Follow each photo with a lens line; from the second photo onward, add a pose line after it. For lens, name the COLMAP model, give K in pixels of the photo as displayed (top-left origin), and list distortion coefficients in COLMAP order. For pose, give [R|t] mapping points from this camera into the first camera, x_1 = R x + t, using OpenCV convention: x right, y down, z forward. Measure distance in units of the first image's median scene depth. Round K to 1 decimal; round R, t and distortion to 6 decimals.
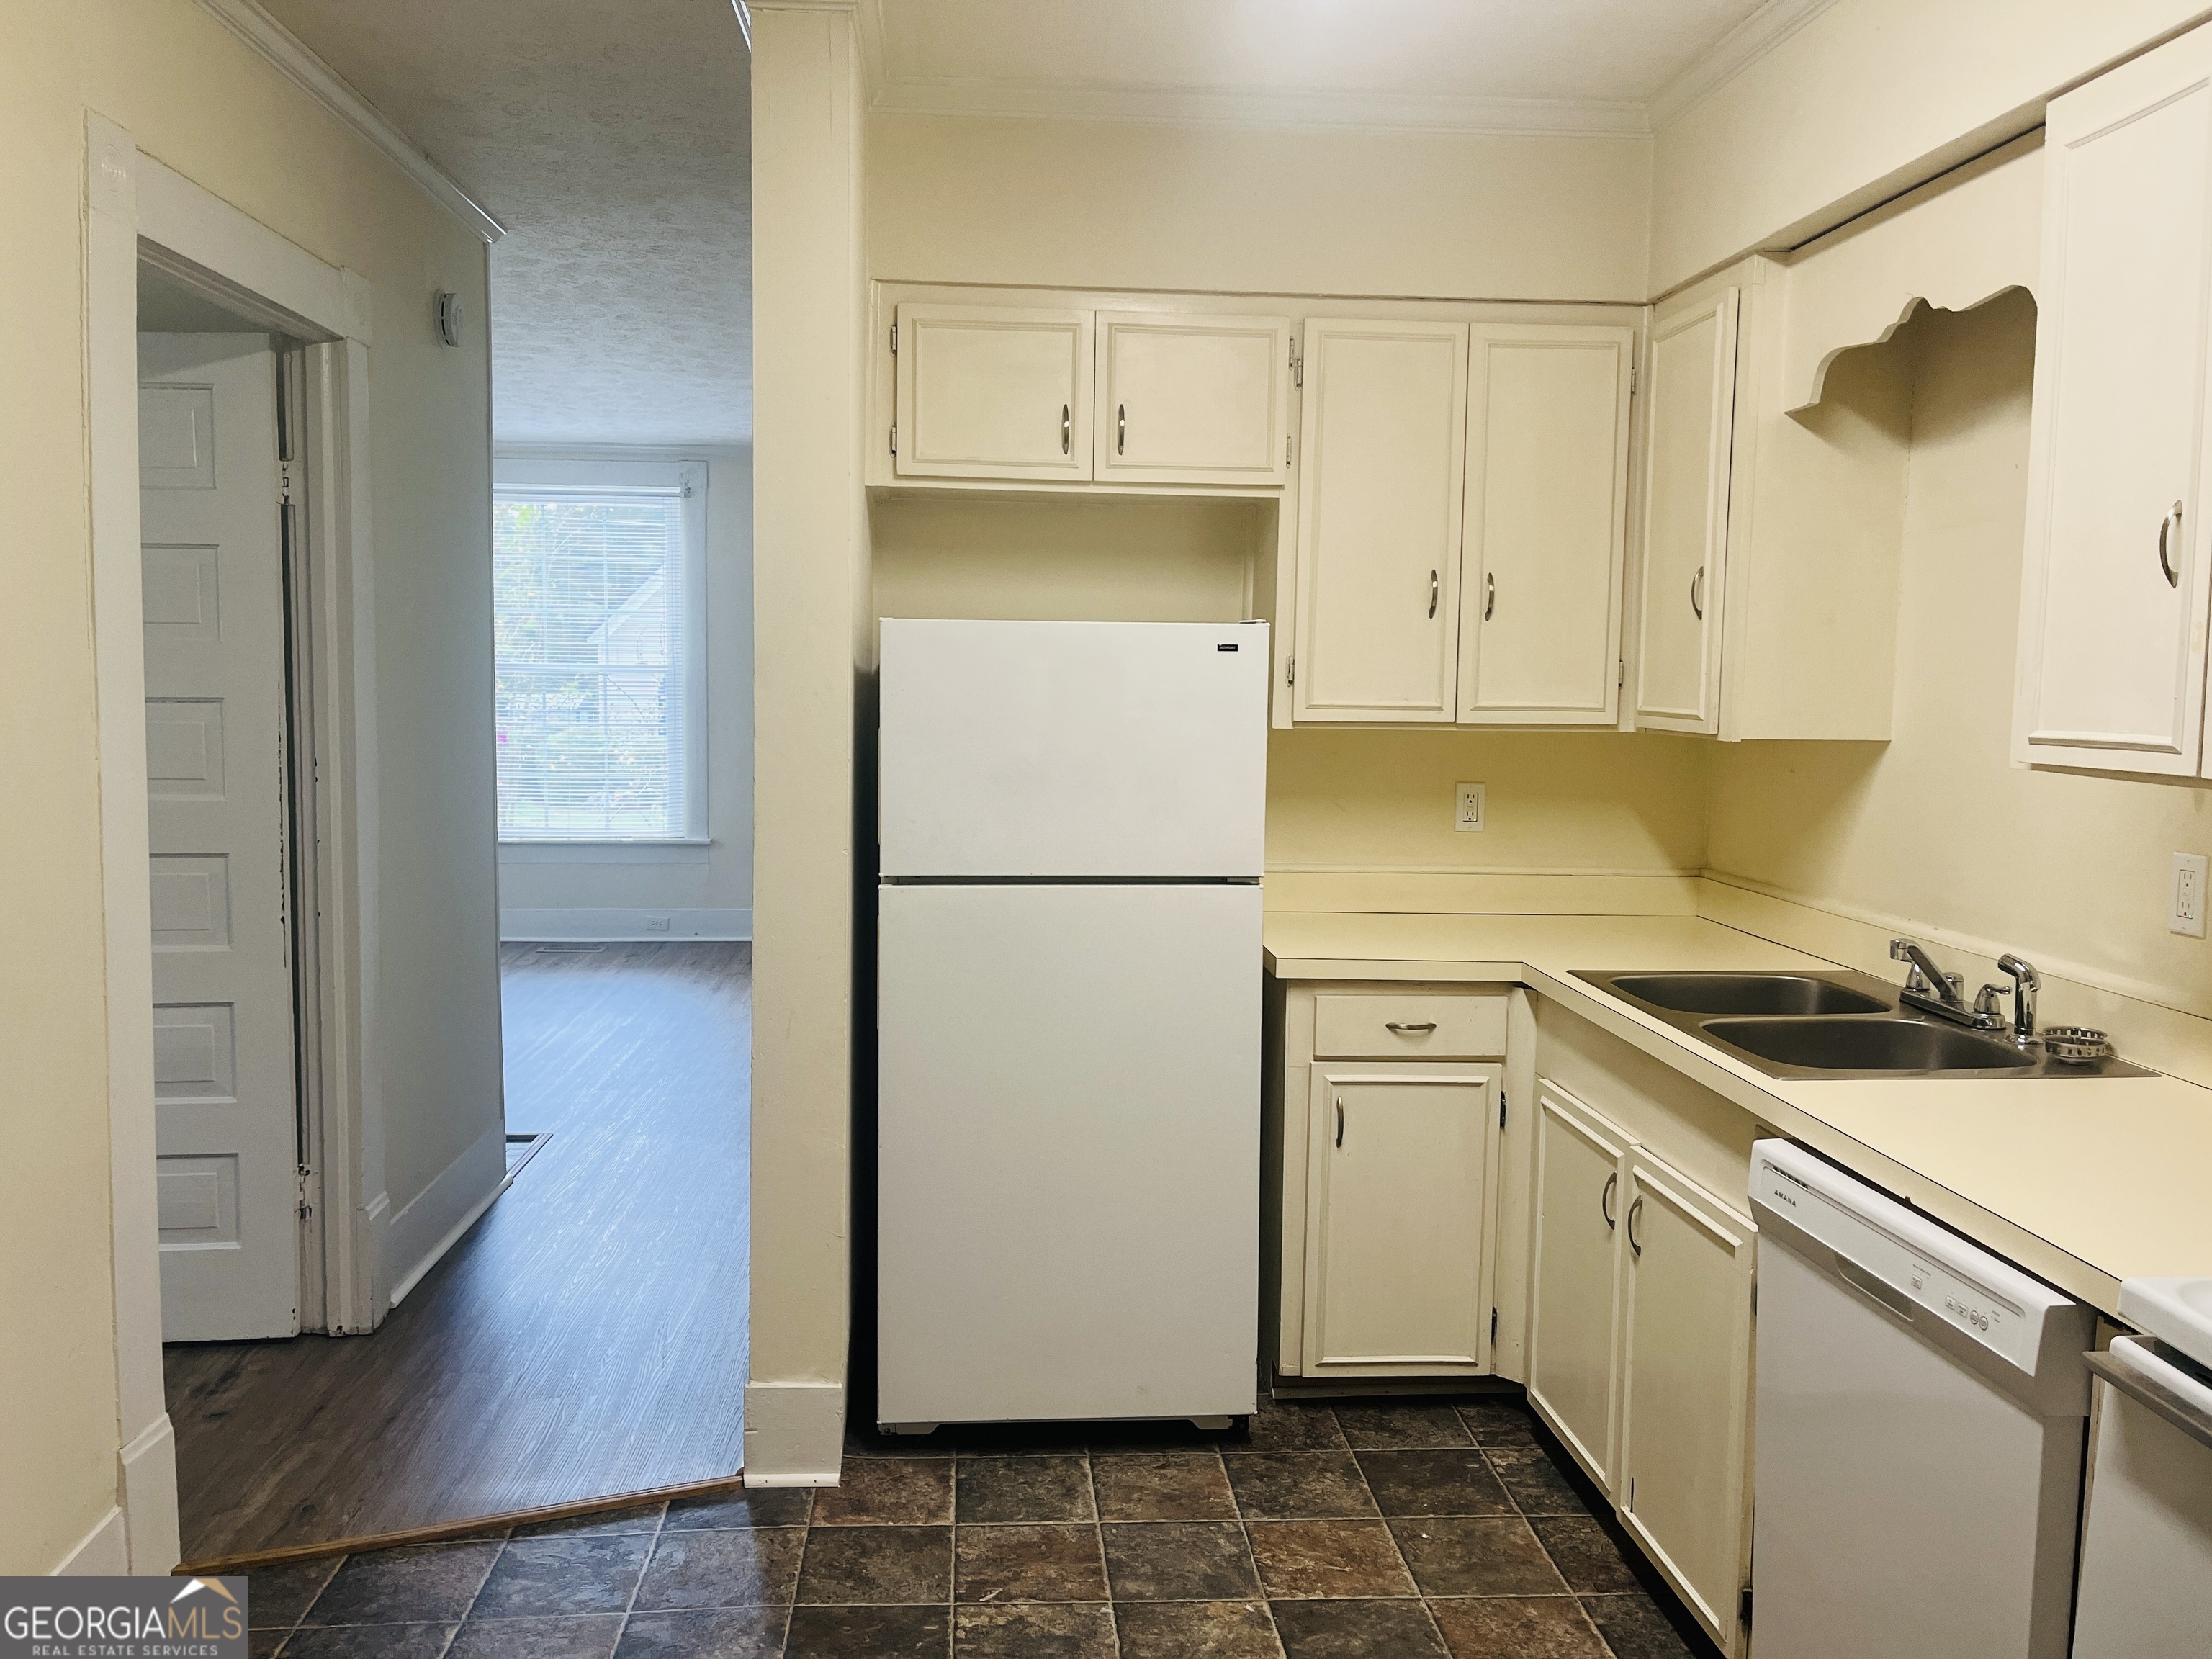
lens RADIAL K [[1690.4, 0, 1082.3], [0, 1690.4, 819.1], [0, 0, 1]] dist [0.033756, -0.001329]
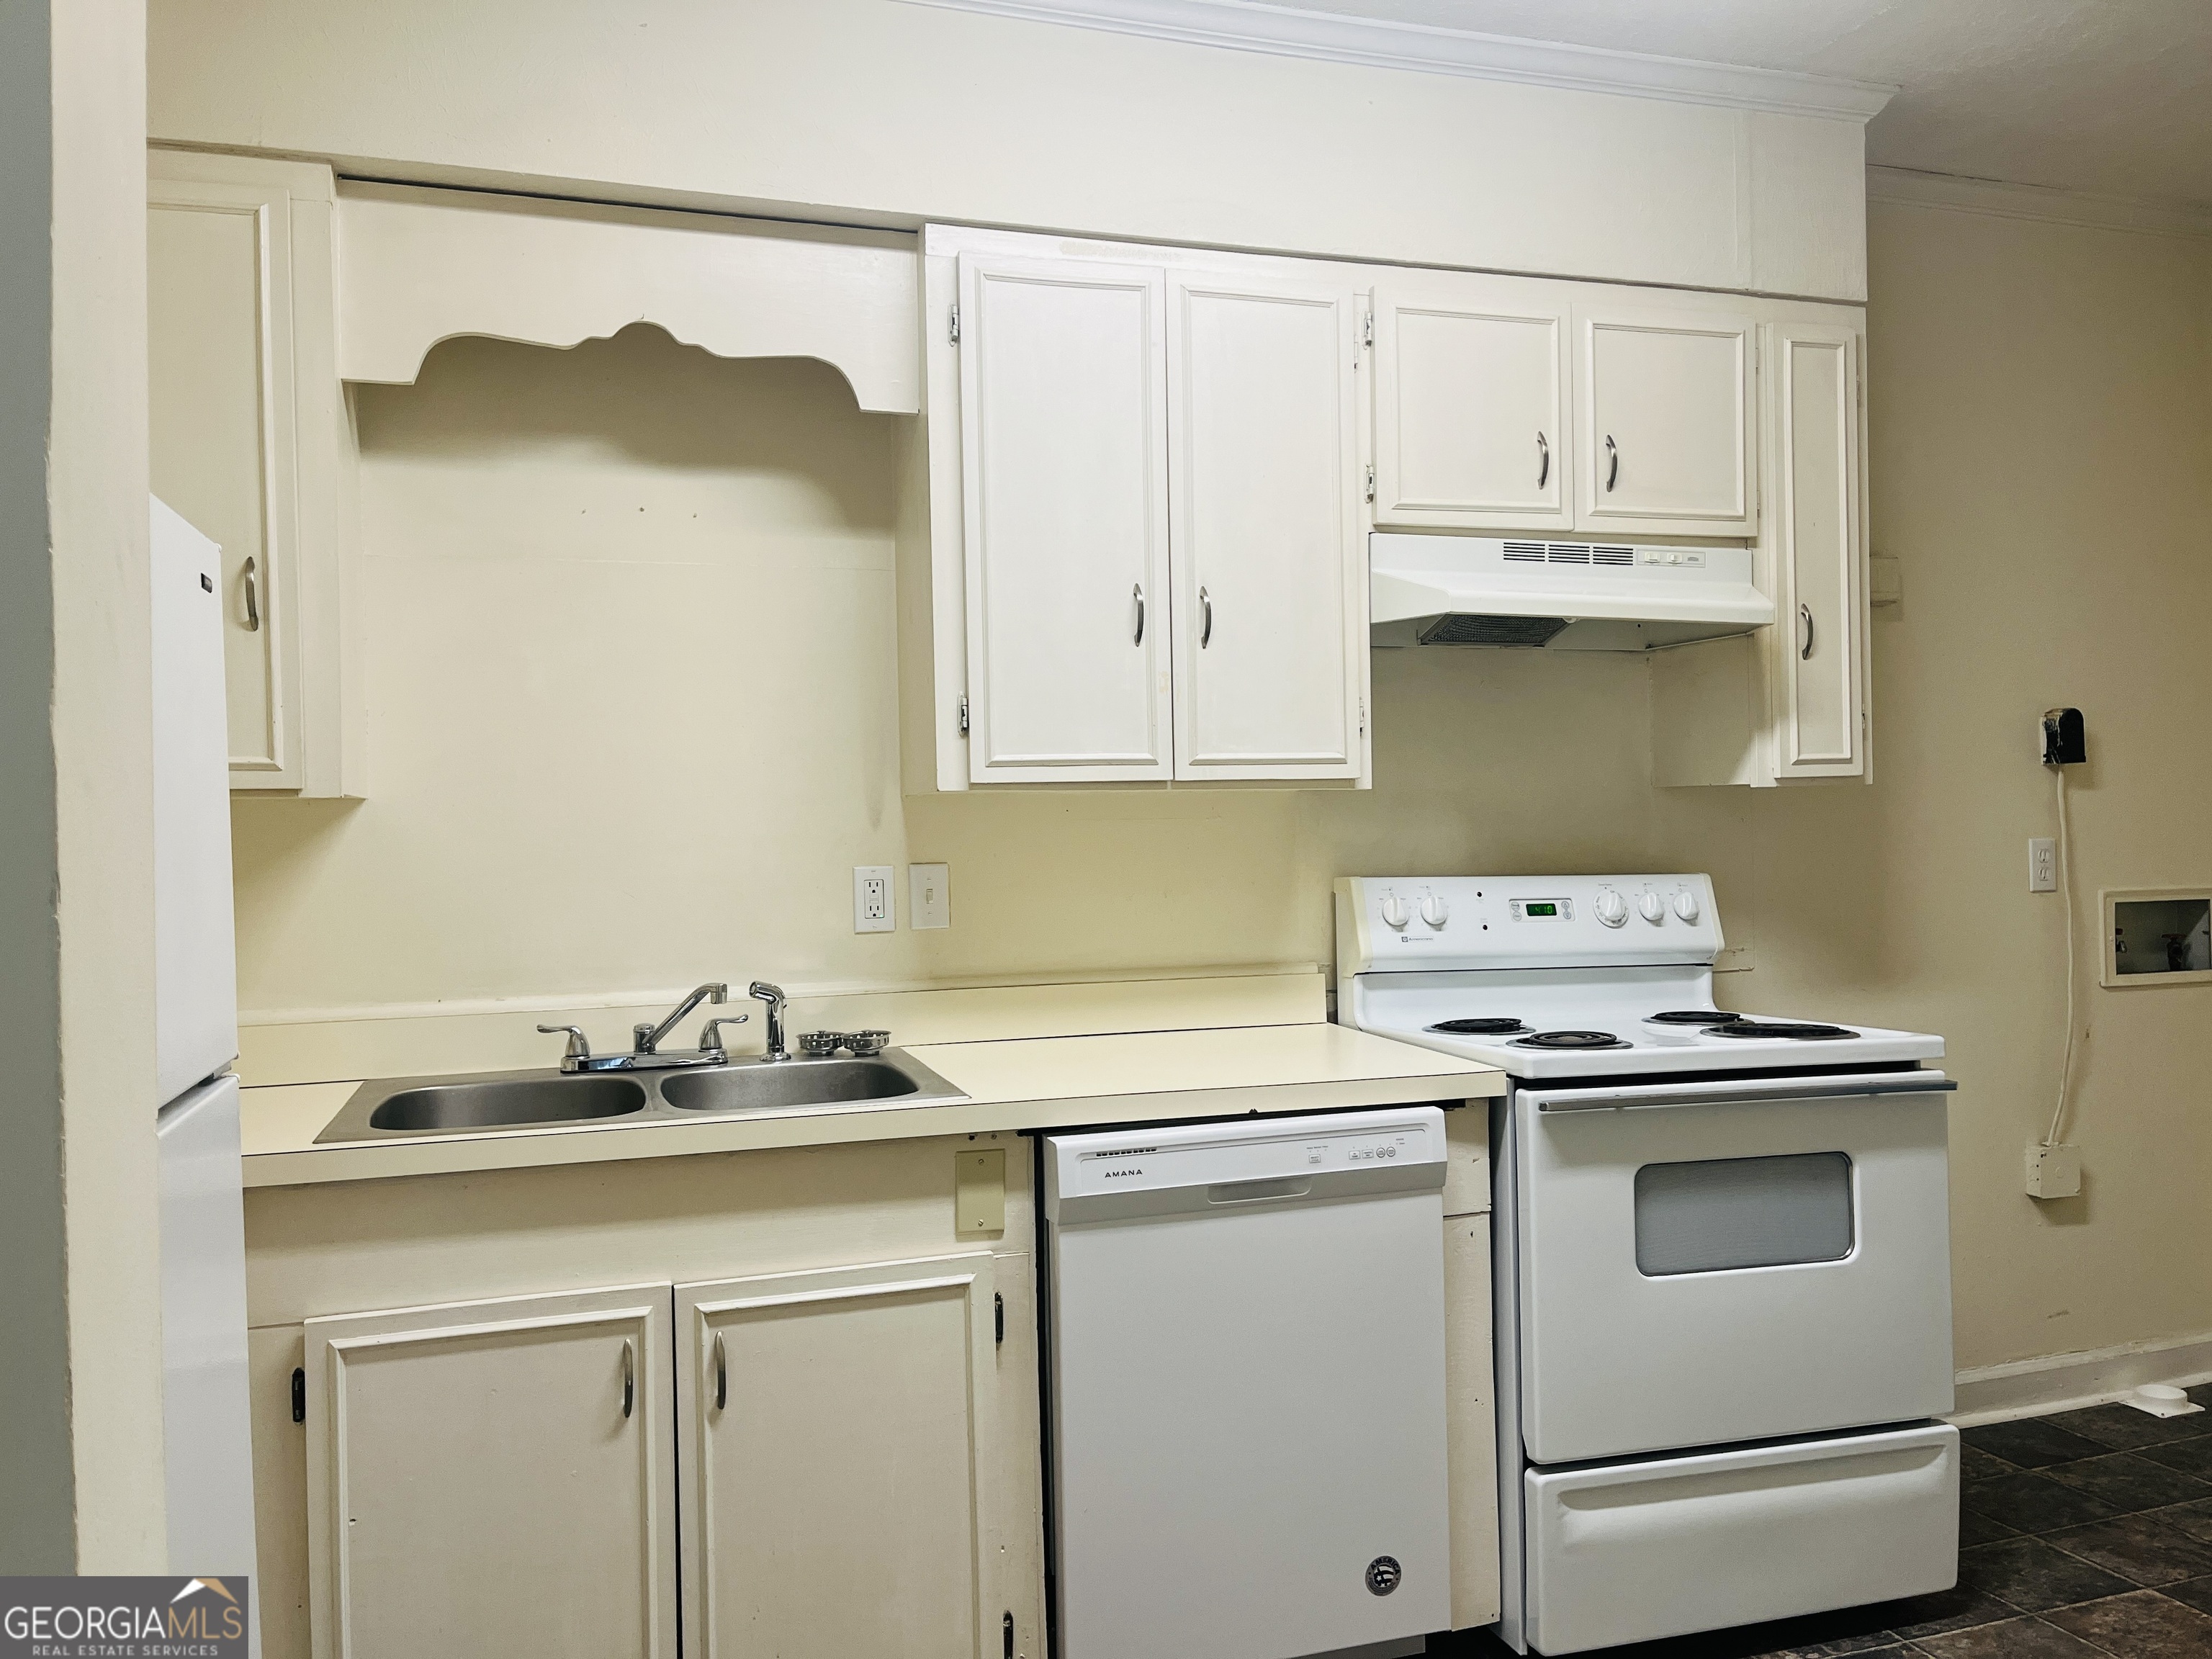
lens RADIAL K [[1682.0, 0, 1109.2], [0, 1682.0, 831.9], [0, 0, 1]] dist [0.061023, -0.089854]
pose [[-0.233334, -0.011207, 0.972332, -0.440958], [0.102879, 0.994037, 0.036146, -0.023553], [-0.966939, 0.108467, -0.230790, 0.871564]]
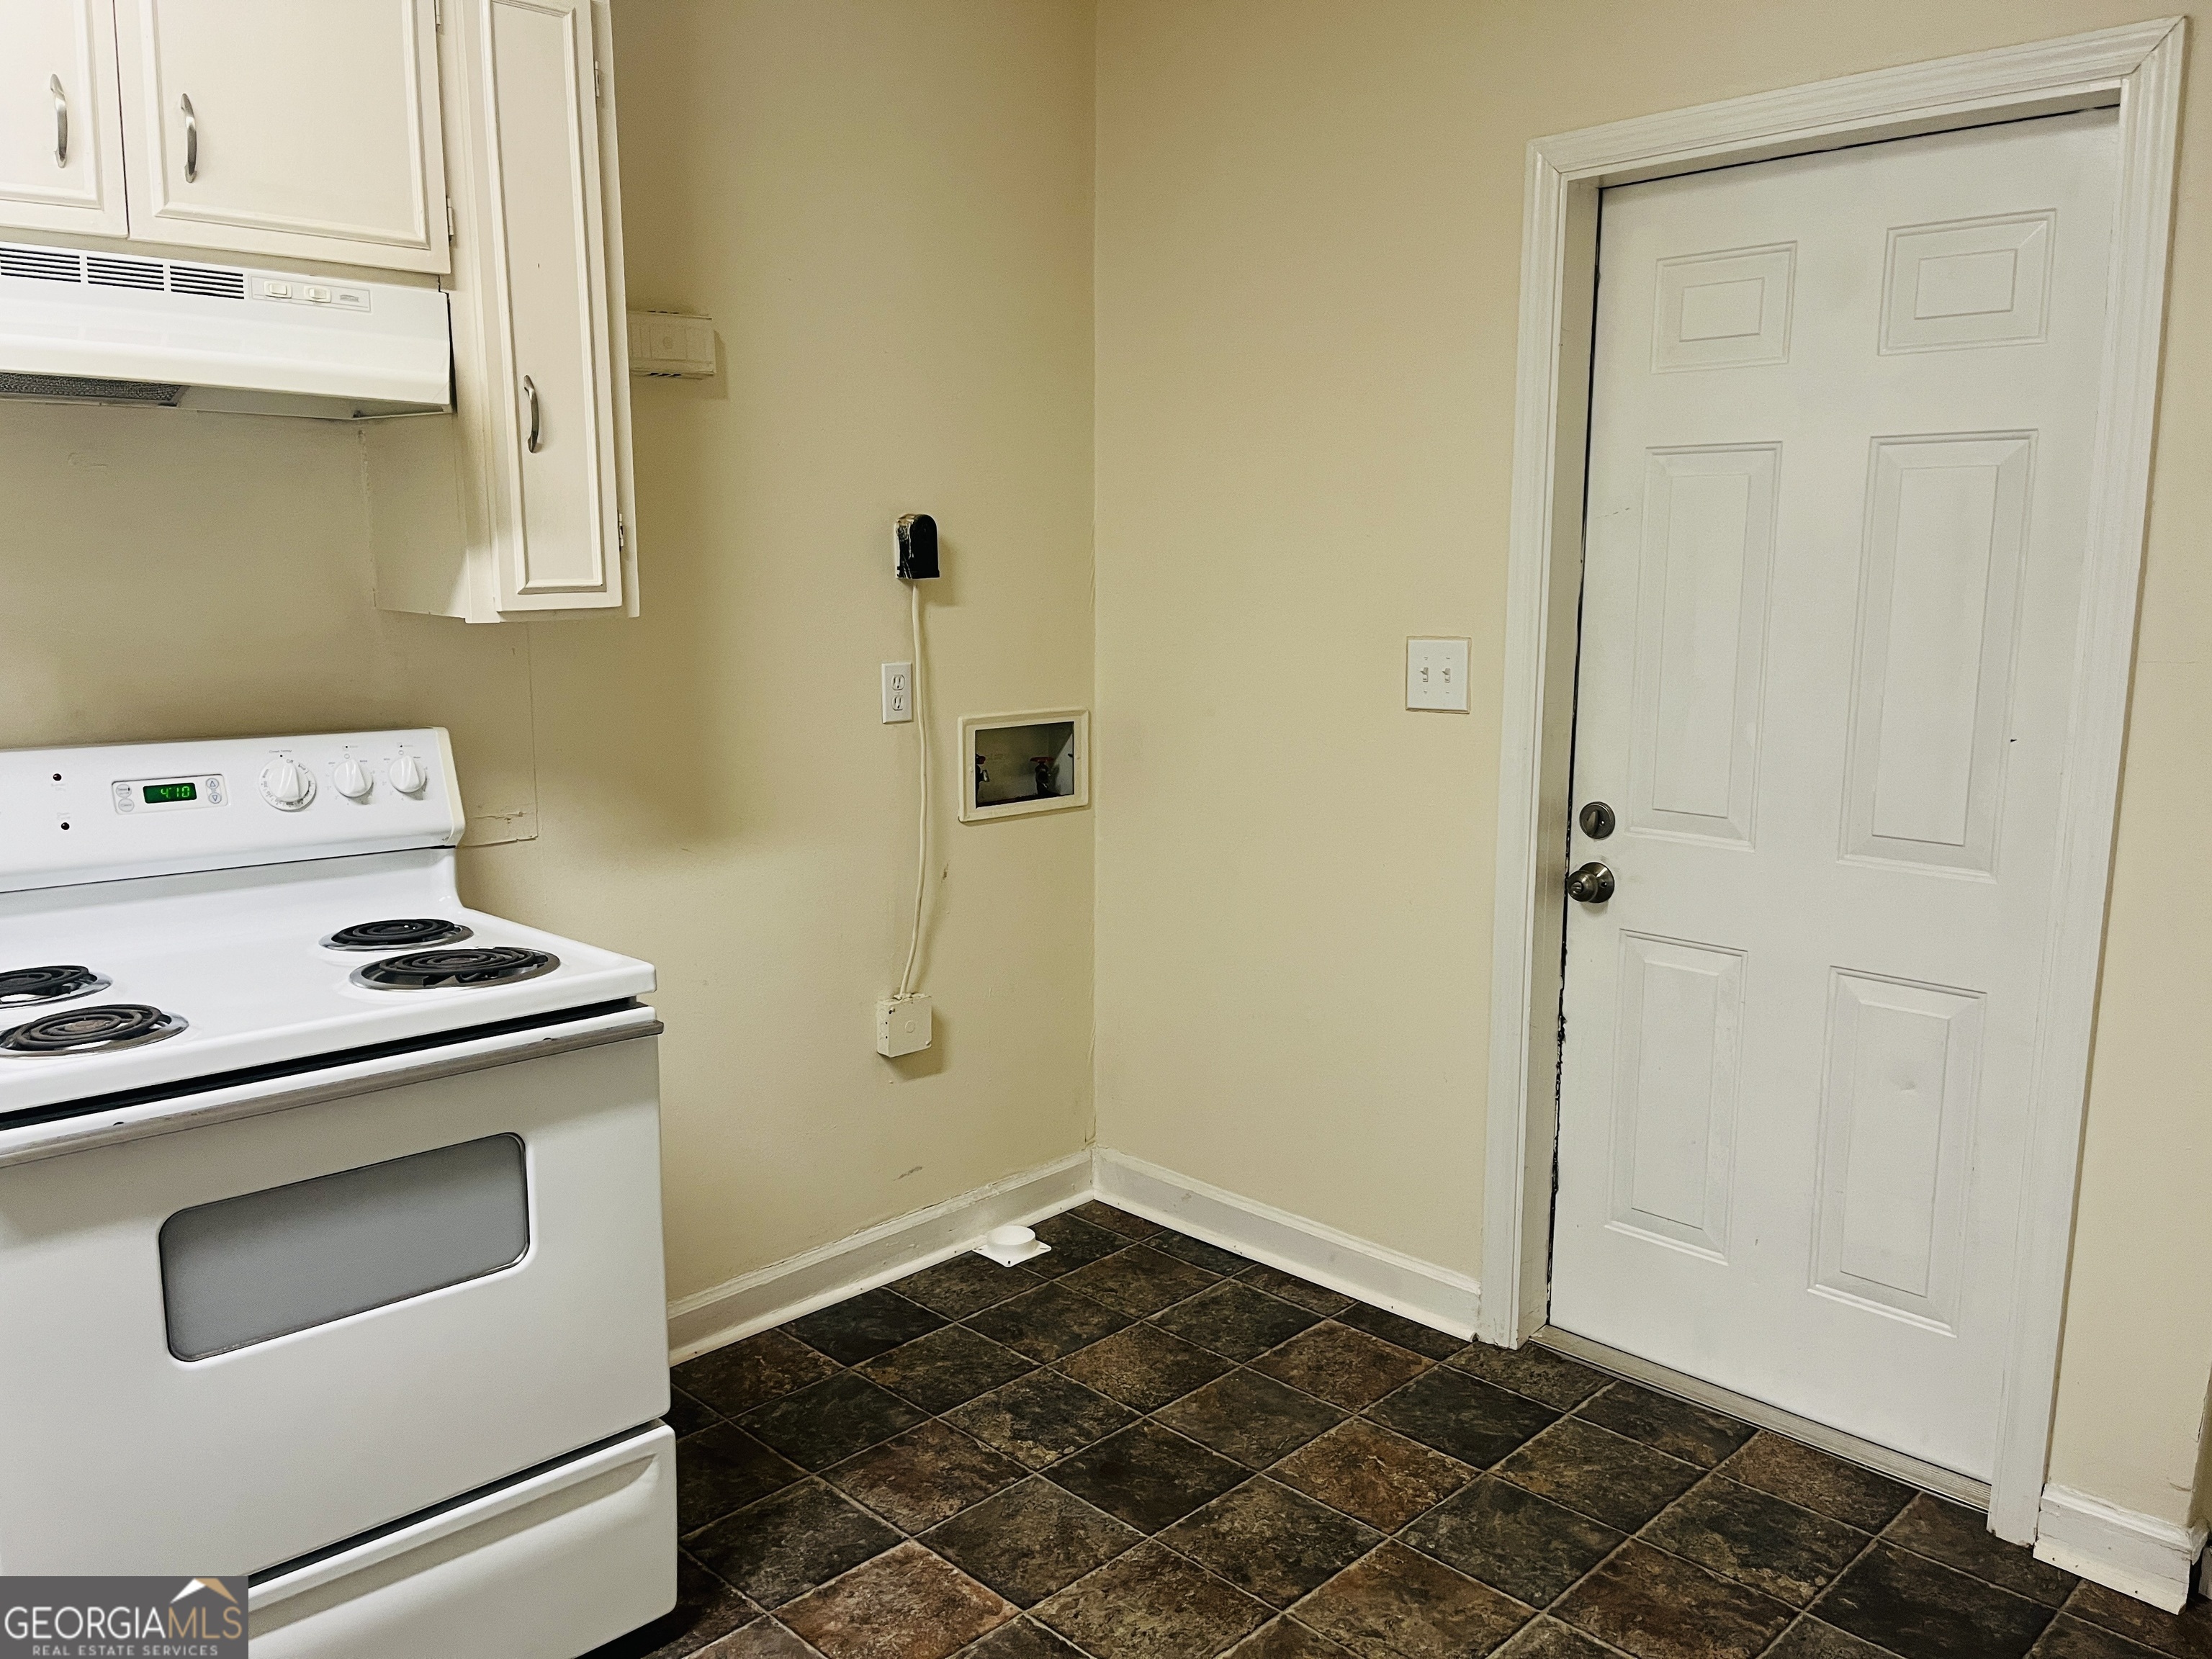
lens RADIAL K [[1671.9, 0, 1092.1], [0, 1671.9, 830.4], [0, 0, 1]] dist [0.076966, -0.096579]
pose [[-0.650694, -0.146244, 0.745124, -0.305450], [0.054244, 0.969819, 0.237714, -0.048339], [-0.757400, 0.195098, -0.623123, 0.541018]]
